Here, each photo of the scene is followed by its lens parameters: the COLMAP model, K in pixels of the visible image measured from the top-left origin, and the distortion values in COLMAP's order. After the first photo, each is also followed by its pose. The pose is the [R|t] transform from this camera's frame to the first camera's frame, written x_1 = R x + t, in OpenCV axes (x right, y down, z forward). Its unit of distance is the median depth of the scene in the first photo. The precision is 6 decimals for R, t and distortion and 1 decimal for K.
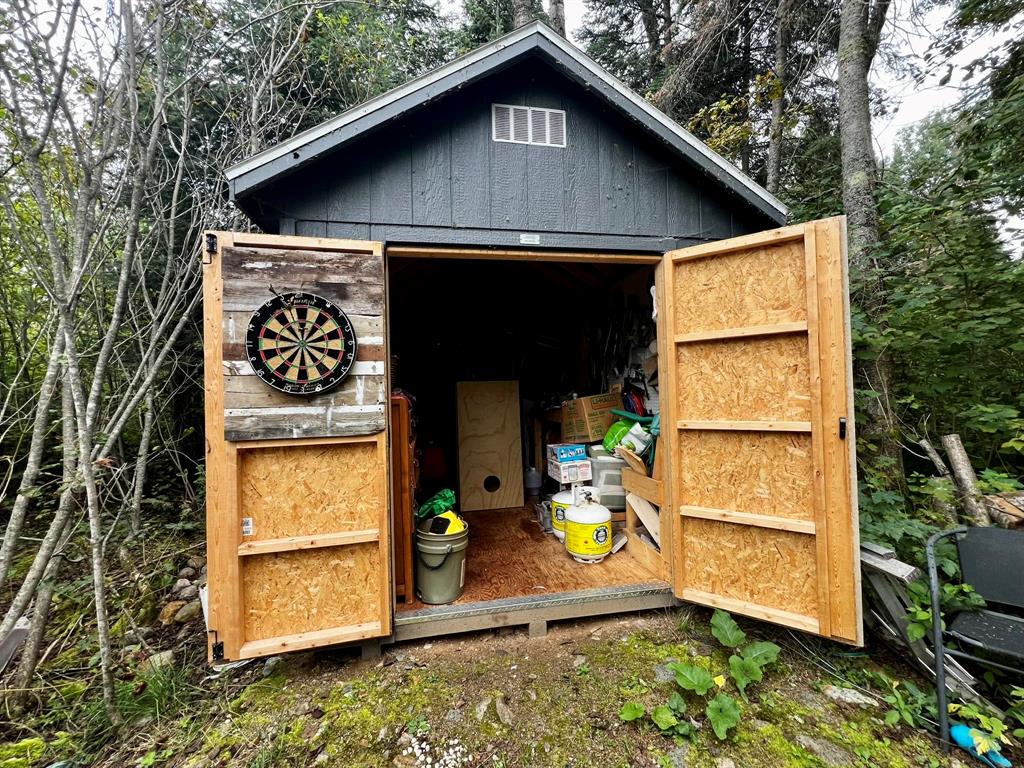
lens RADIAL K [[412.1, 0, 512.4], [0, 412.1, 386.2], [0, 0, 1]] dist [-0.001968, 0.001503]
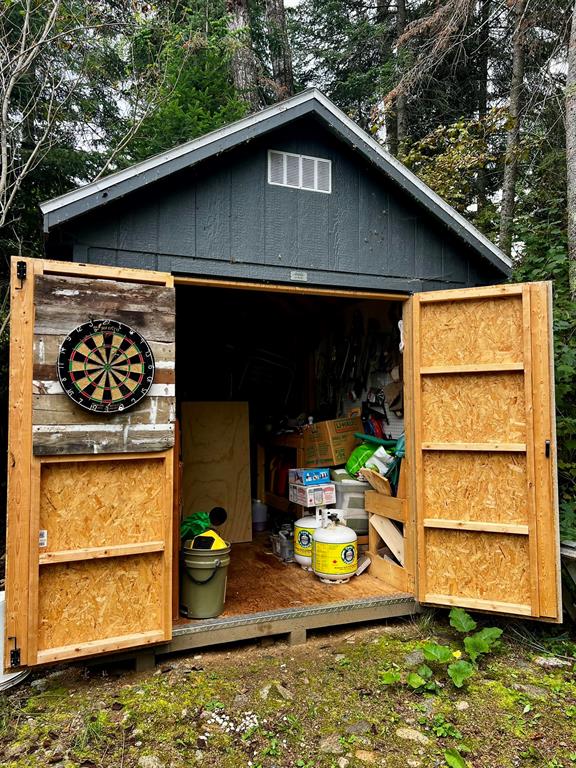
lens RADIAL K [[579.0, 0, 291.0], [0, 579.0, 384.4], [0, 0, 1]] dist [0.063577, -0.067819]
pose [[0.979070, 0.030215, 0.201266, -0.292431], [-0.022570, 0.998938, -0.040175, -0.004381], [-0.202267, 0.034791, 0.978712, -0.522771]]
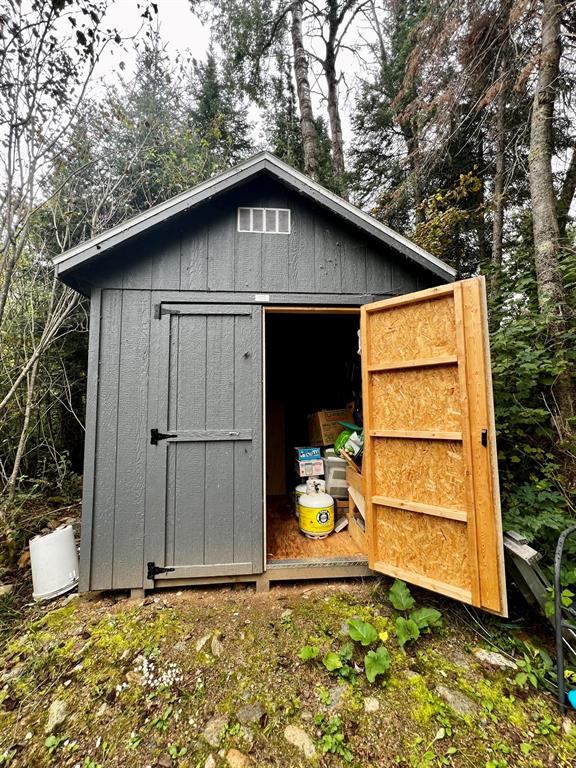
lens RADIAL K [[309.0, 0, 287.4], [0, 309.0, 383.9], [0, 0, 1]] dist [-0.001968, 0.001503]
pose [[0.995059, 0.006386, -0.099085, 0.244236], [-0.013172, 0.997599, -0.067985, 0.007728], [0.098413, 0.068954, 0.992754, -0.021981]]
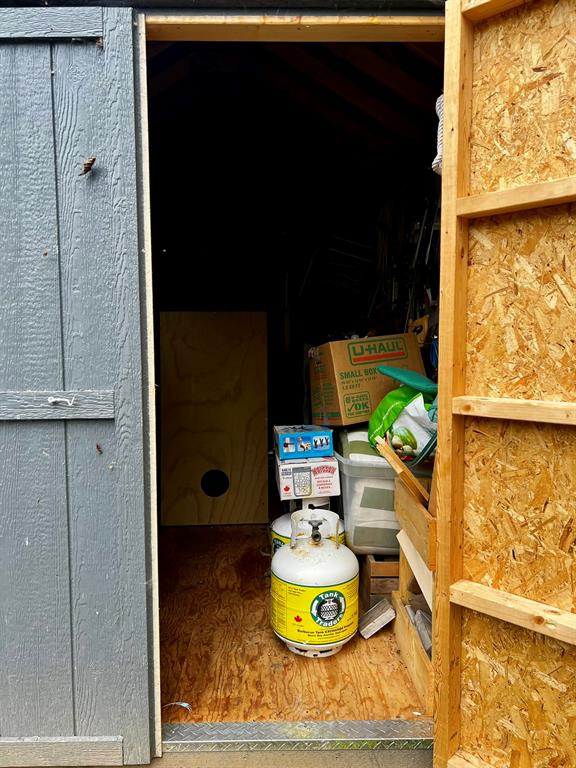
lens RADIAL K [[579.0, 0, 287.3], [0, 579.0, 382.2], [0, 0, 1]] dist [0.063577, -0.067819]
pose [[0.988097, 0.033759, -0.150080, 0.330404], [-0.019269, 0.995100, 0.096977, 0.011388], [0.152619, -0.092931, 0.983906, 0.370388]]
